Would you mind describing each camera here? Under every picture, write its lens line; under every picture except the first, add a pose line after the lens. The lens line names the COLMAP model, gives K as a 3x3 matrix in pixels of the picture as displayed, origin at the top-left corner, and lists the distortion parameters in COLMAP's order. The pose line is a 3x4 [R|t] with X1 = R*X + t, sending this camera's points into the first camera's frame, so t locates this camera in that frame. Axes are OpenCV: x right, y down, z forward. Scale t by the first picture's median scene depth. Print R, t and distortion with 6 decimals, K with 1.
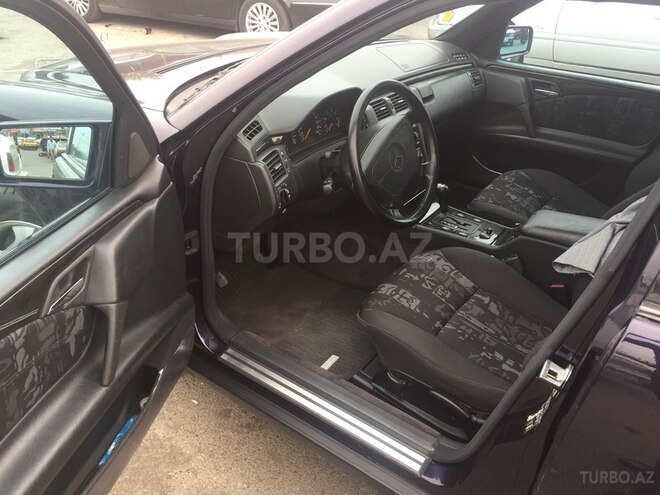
lens RADIAL K [[568.8, 0, 330.0], [0, 568.8, 247.5], [0, 0, 1]] dist [0.054975, -0.006236]
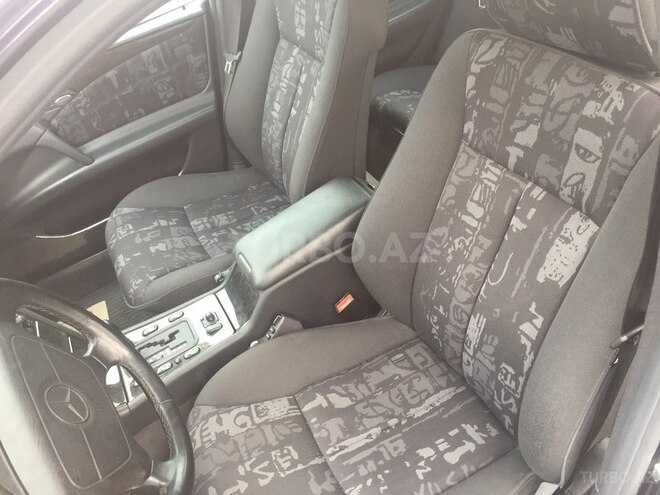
lens RADIAL K [[568.8, 0, 330.0], [0, 568.8, 247.5], [0, 0, 1]] dist [0.054975, -0.006236]
pose [[0.442853, -0.705685, 0.553073, 0.038243], [0.653636, 0.676341, 0.339591, -0.227971], [-0.613711, 0.211120, 0.760781, 0.432868]]
